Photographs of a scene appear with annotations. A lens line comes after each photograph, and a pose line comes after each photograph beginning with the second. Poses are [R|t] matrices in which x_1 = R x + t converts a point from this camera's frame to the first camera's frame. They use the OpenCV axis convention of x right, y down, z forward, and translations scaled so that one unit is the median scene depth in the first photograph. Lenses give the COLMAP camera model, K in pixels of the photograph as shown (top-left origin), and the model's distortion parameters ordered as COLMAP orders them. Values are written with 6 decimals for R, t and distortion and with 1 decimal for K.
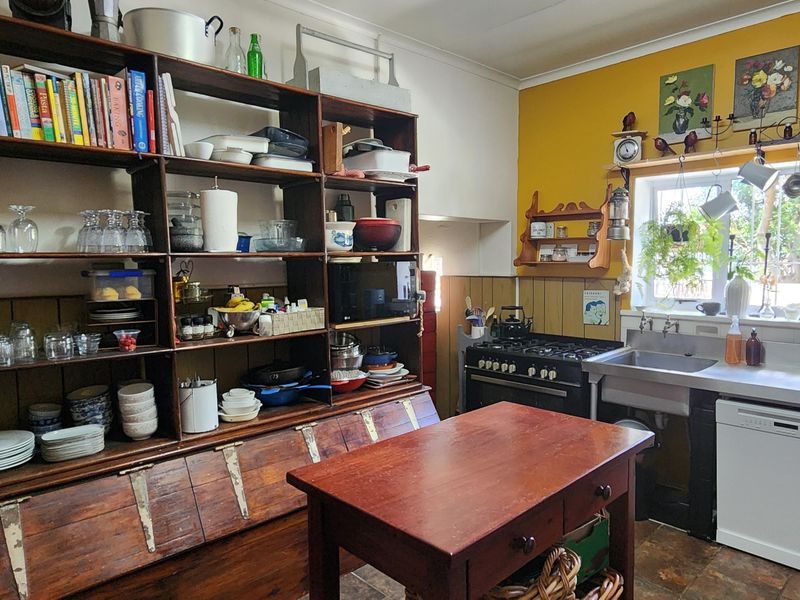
lens RADIAL K [[527.4, 0, 405.8], [0, 527.4, 303.0], [0, 0, 1]] dist [-0.013603, -0.002122]
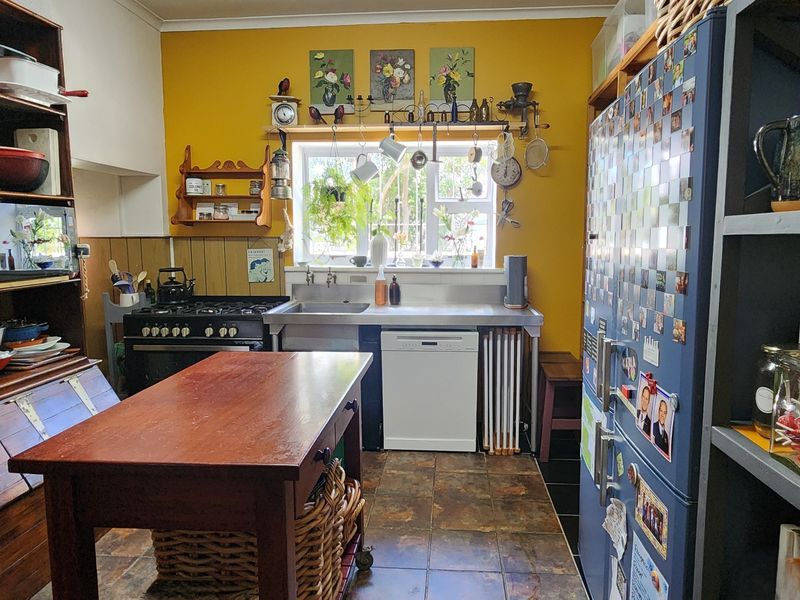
lens RADIAL K [[527.4, 0, 405.8], [0, 527.4, 303.0], [0, 0, 1]] dist [-0.013603, -0.002122]
pose [[0.745287, -0.071619, 0.662886, -0.130828], [0.045702, 0.997363, 0.056373, 0.041374], [-0.665176, -0.011719, 0.746595, 0.043517]]
